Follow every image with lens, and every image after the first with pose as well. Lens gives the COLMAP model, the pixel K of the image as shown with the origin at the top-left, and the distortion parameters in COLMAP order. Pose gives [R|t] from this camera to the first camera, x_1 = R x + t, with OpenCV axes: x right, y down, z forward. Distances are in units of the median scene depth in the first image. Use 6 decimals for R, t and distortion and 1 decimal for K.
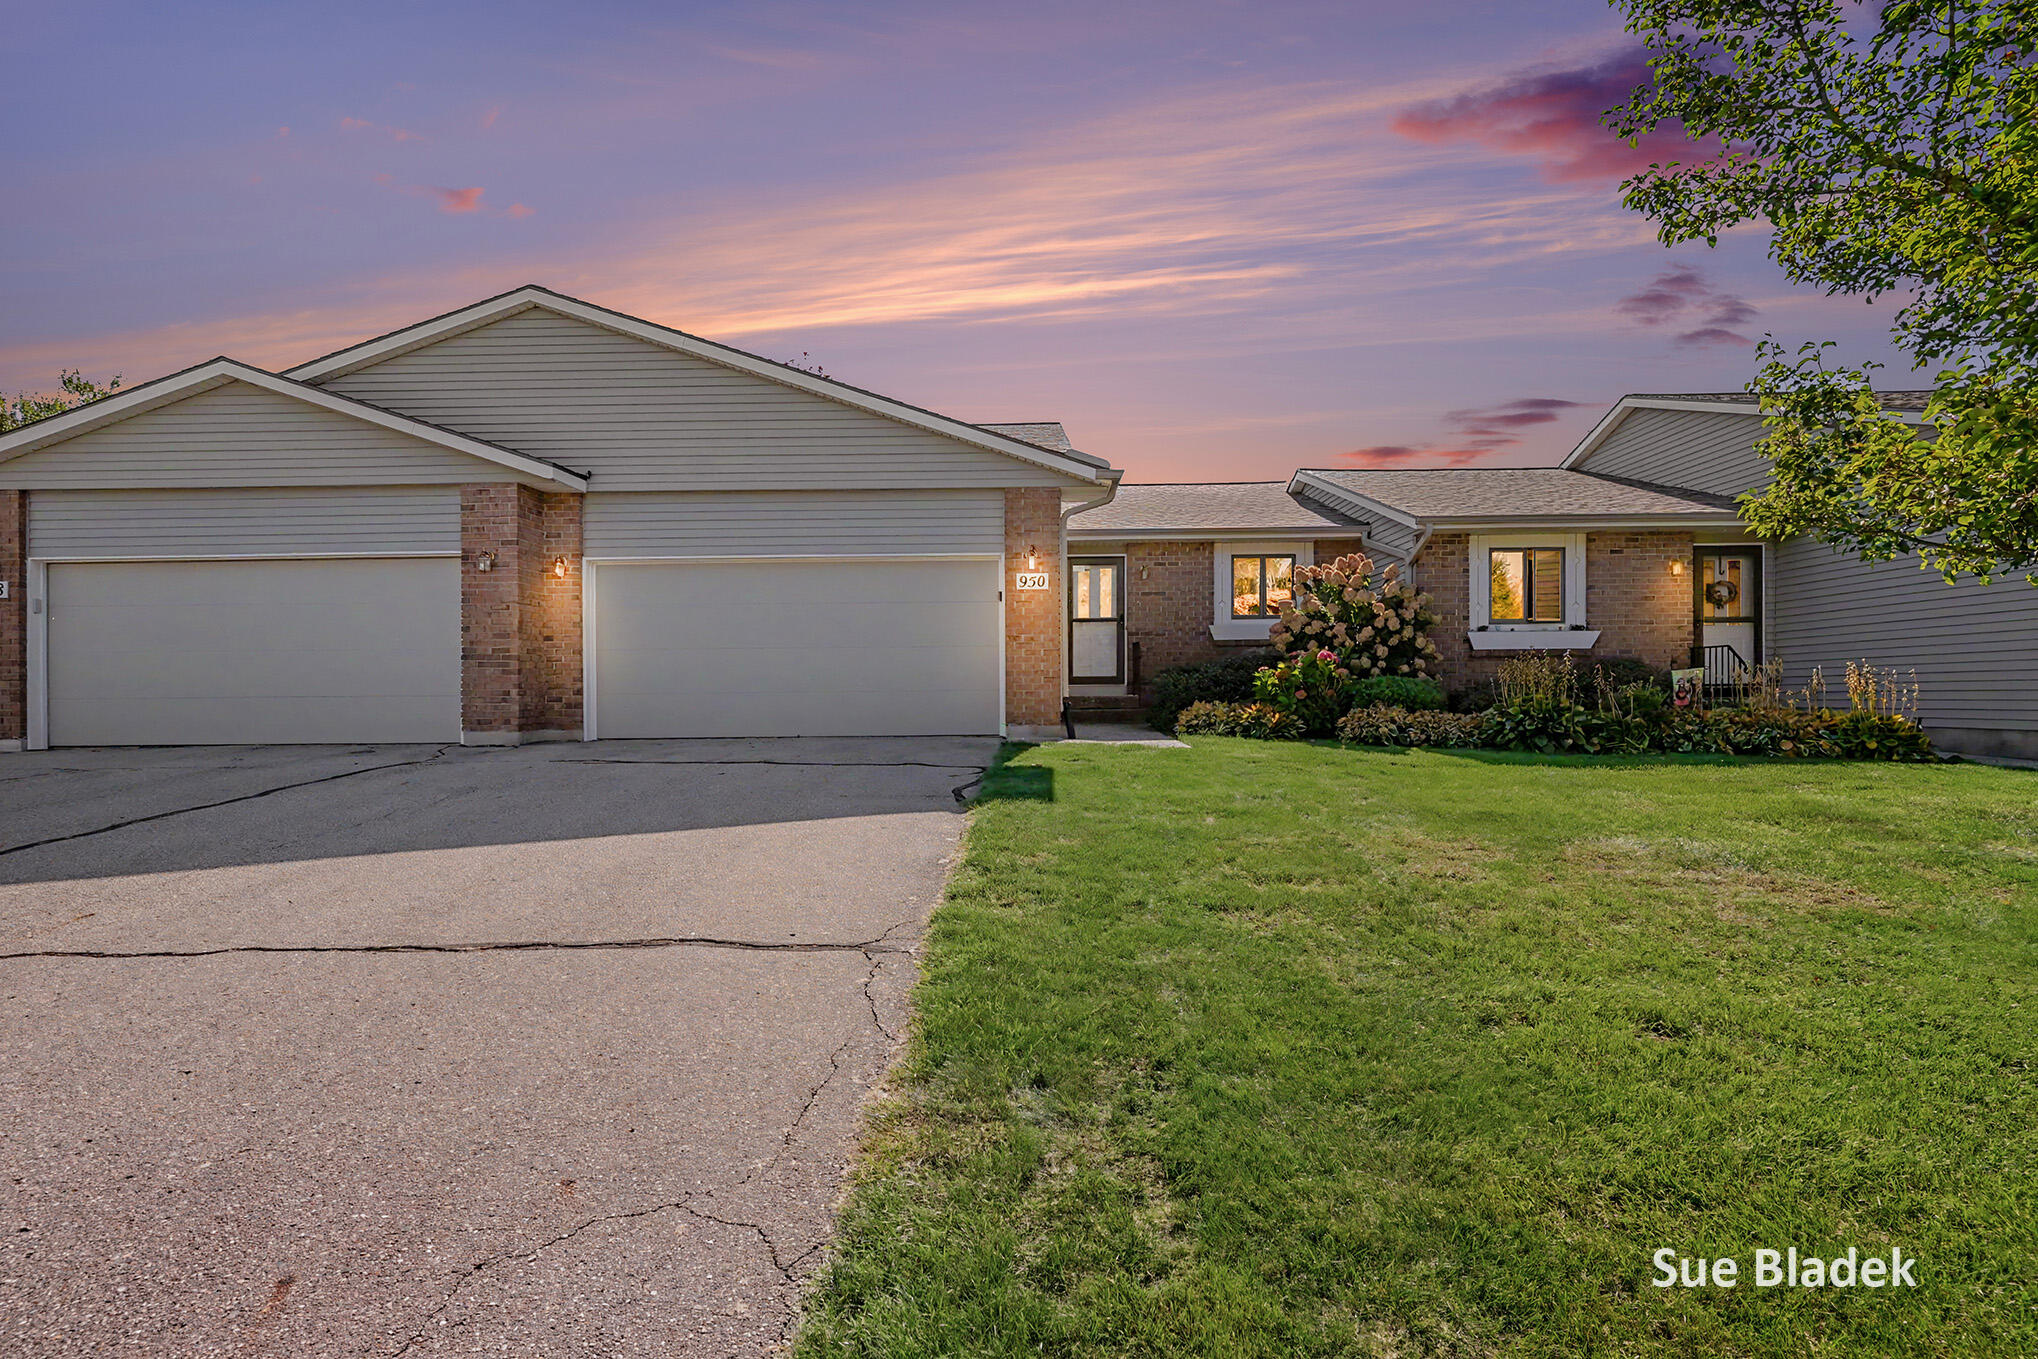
lens RADIAL K [[1006.9, 0, 1019.0], [0, 1006.9, 679.5], [0, 0, 1]] dist [-0.004228, -0.000406]
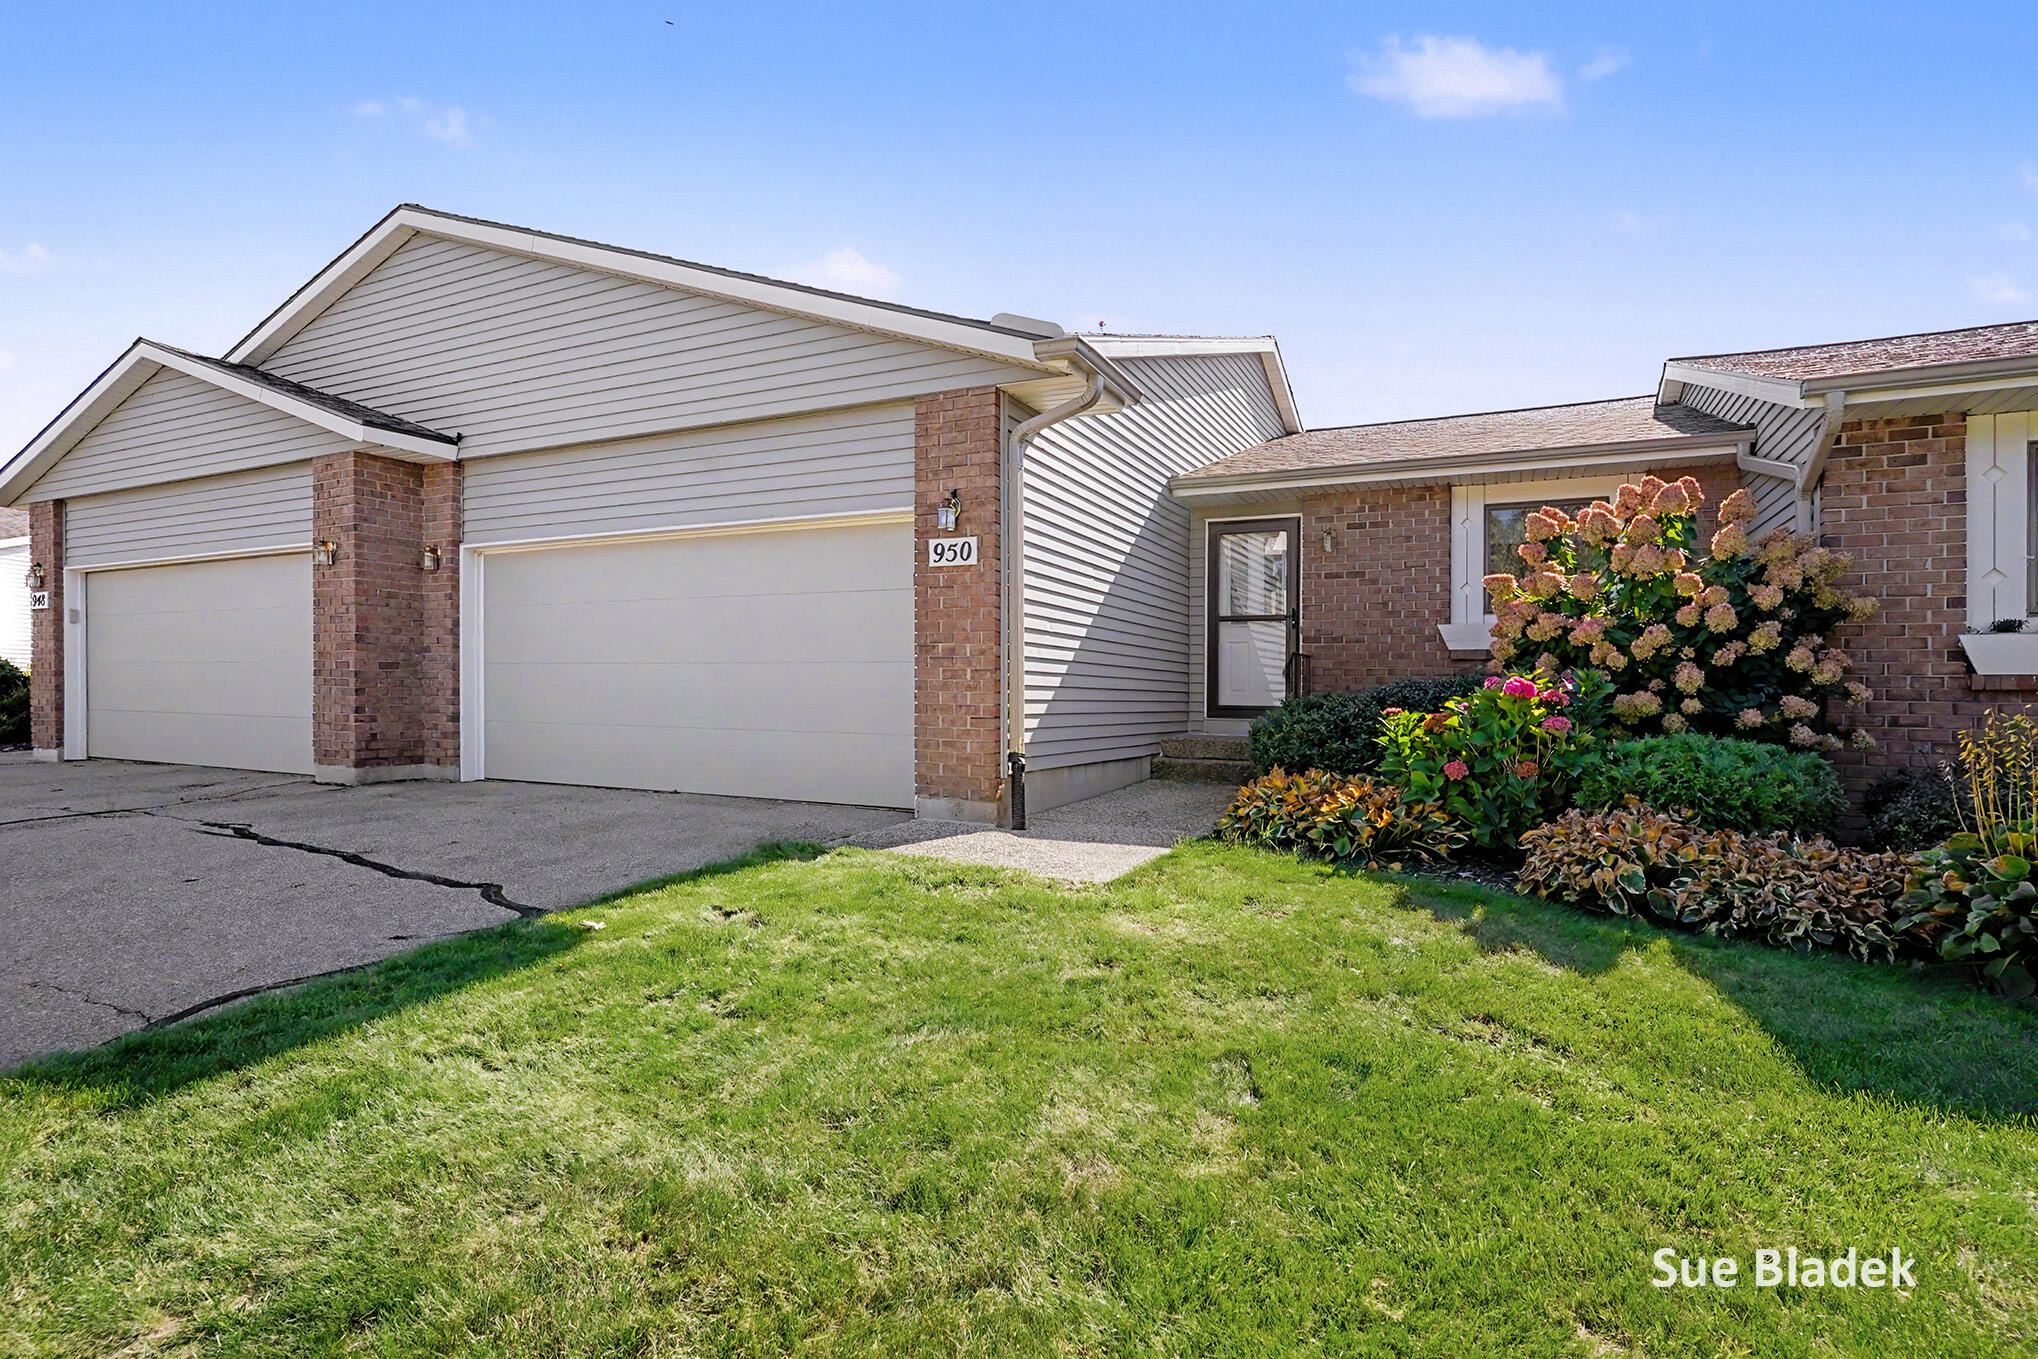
lens RADIAL K [[1006.9, 0, 1019.0], [0, 1006.9, 679.5], [0, 0, 1]] dist [-0.004228, -0.000406]
pose [[0.905583, 0.013916, -0.423941, 0.277663], [-0.014893, 0.999889, 0.001010, -0.023473], [0.423908, 0.005399, 0.905689, 0.459413]]
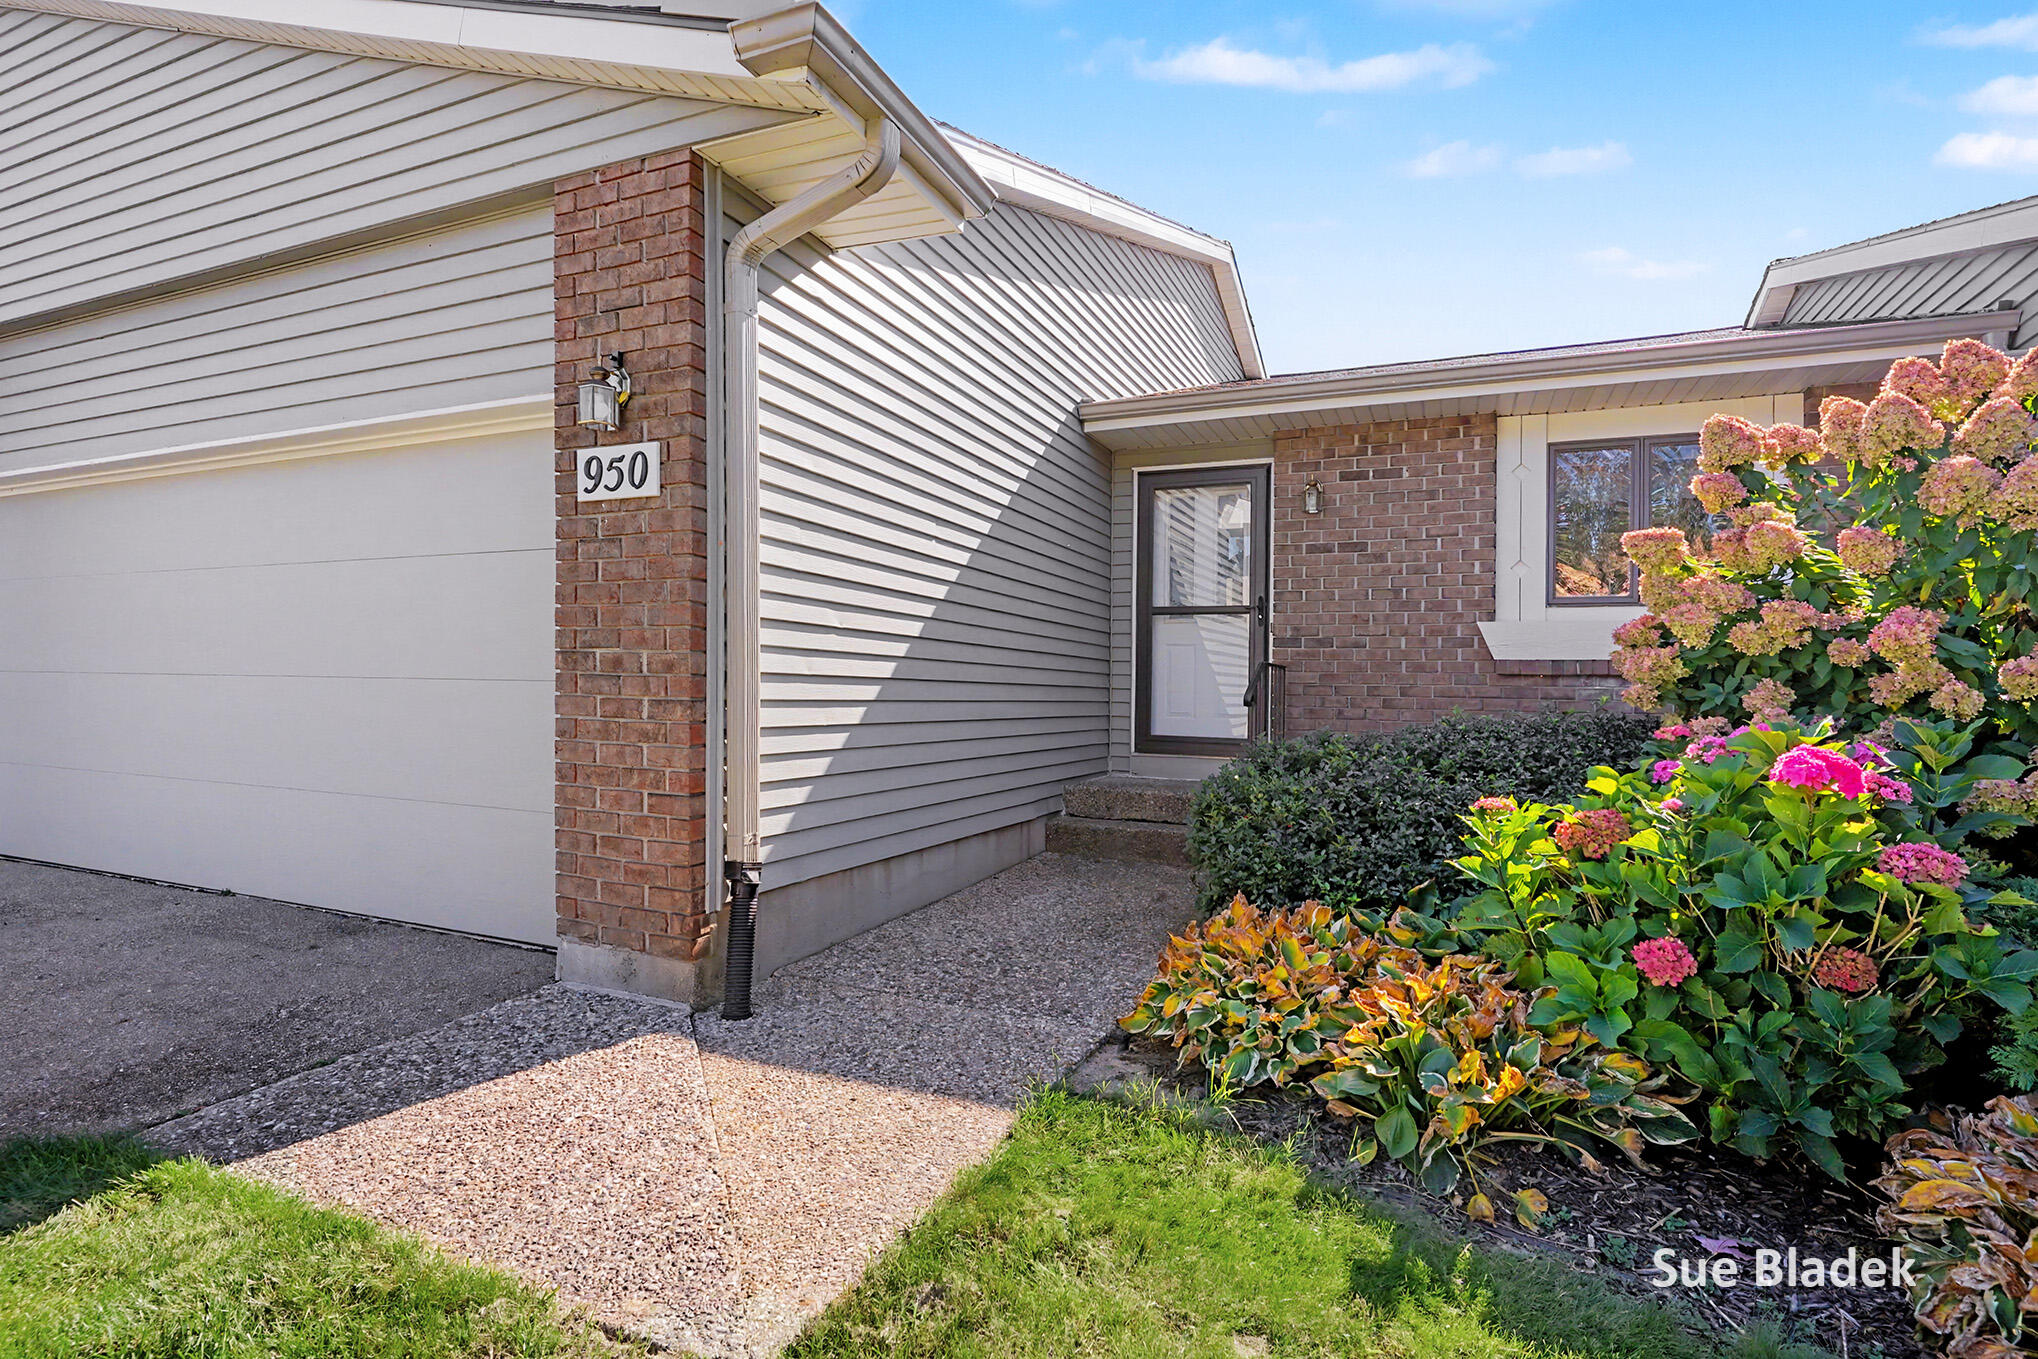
lens RADIAL K [[1024.9, 0, 972.4], [0, 1024.9, 638.6], [0, 0, 1]] dist [-0.021415, 0.000071]
pose [[0.907252, 0.007280, -0.420524, 0.225953], [-0.023839, 0.999133, -0.034134, -0.037114], [0.419911, 0.040993, 0.906639, 0.713730]]
